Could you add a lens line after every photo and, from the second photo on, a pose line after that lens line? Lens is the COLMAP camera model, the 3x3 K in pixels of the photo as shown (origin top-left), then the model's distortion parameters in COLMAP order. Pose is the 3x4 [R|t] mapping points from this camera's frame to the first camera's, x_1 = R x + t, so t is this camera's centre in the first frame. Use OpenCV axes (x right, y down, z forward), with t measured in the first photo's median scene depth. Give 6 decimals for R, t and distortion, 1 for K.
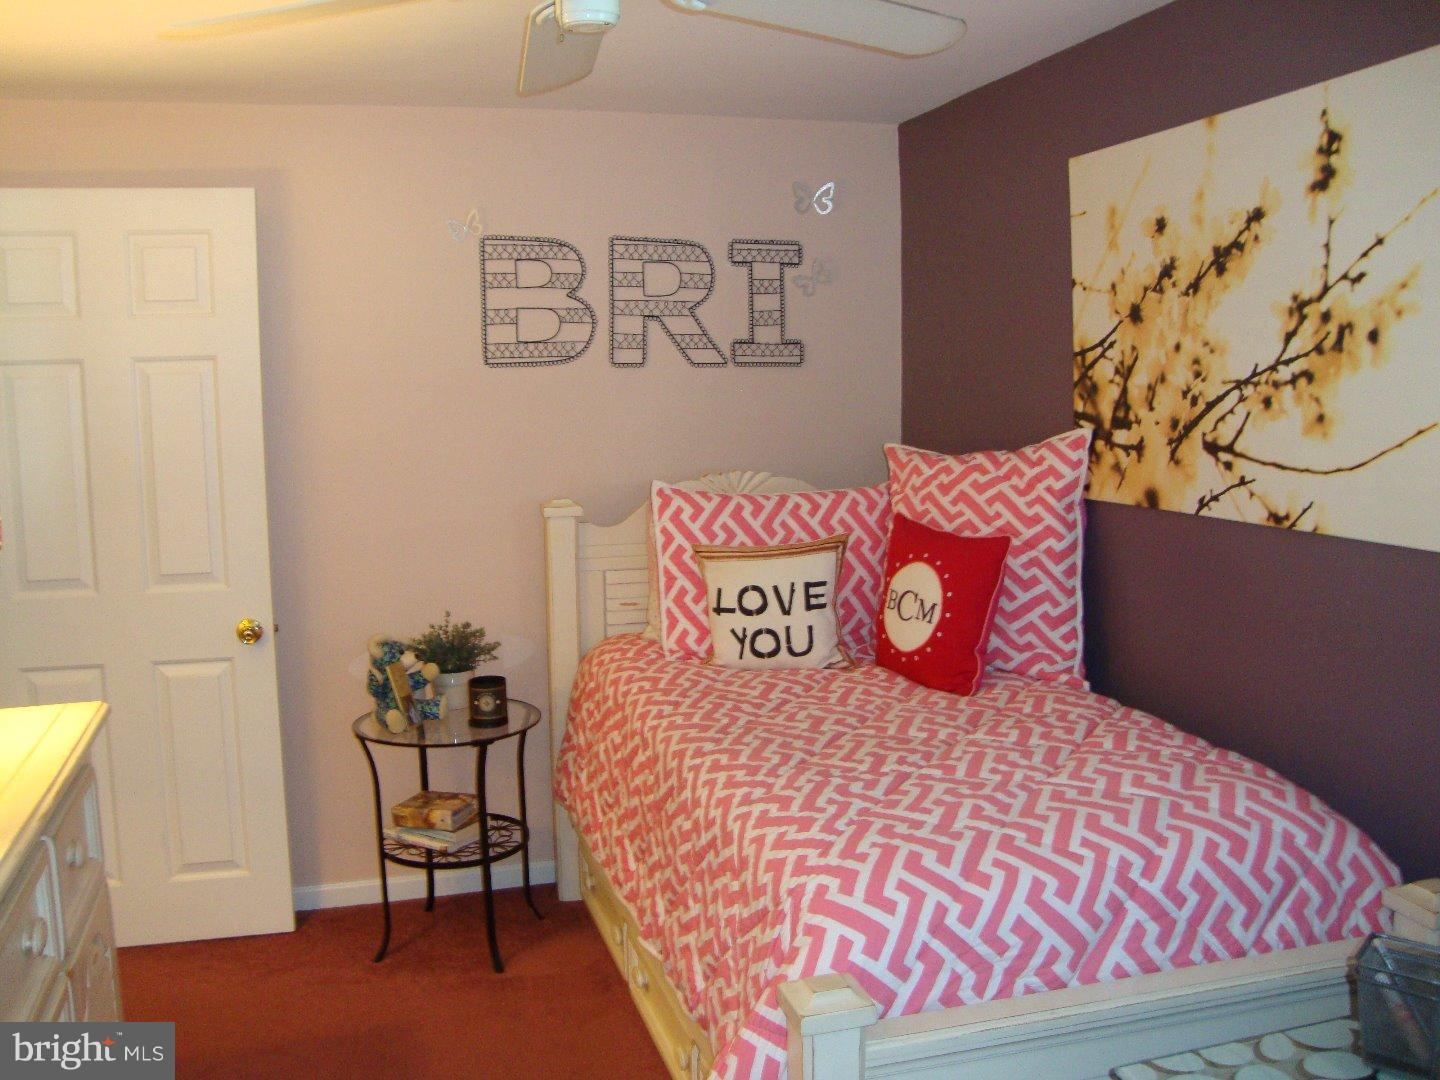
lens RADIAL K [[1310.2, 0, 711.0], [0, 1310.2, 533.4], [0, 0, 1]] dist [-0.210551, 0.239607]
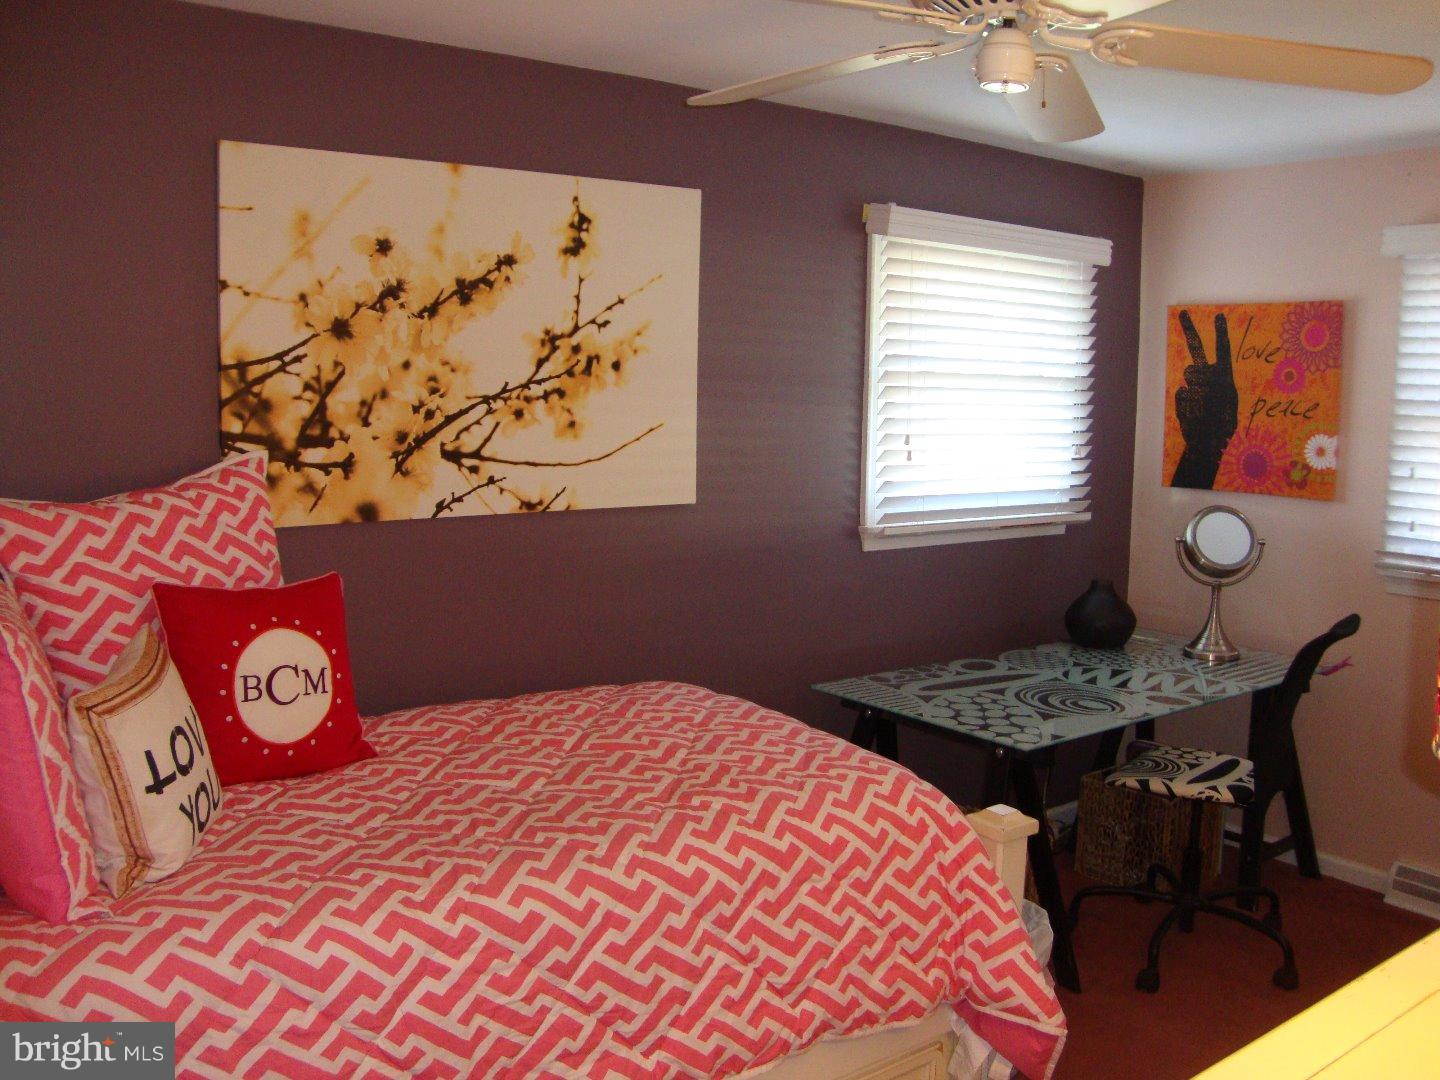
lens RADIAL K [[1310.2, 0, 711.0], [0, 1310.2, 533.4], [0, 0, 1]] dist [-0.210551, 0.239607]
pose [[-0.353465, -0.099833, 0.930105, -0.763951], [0.098242, 0.984829, 0.143041, -0.141383], [-0.930275, 0.141935, -0.338295, 1.185482]]
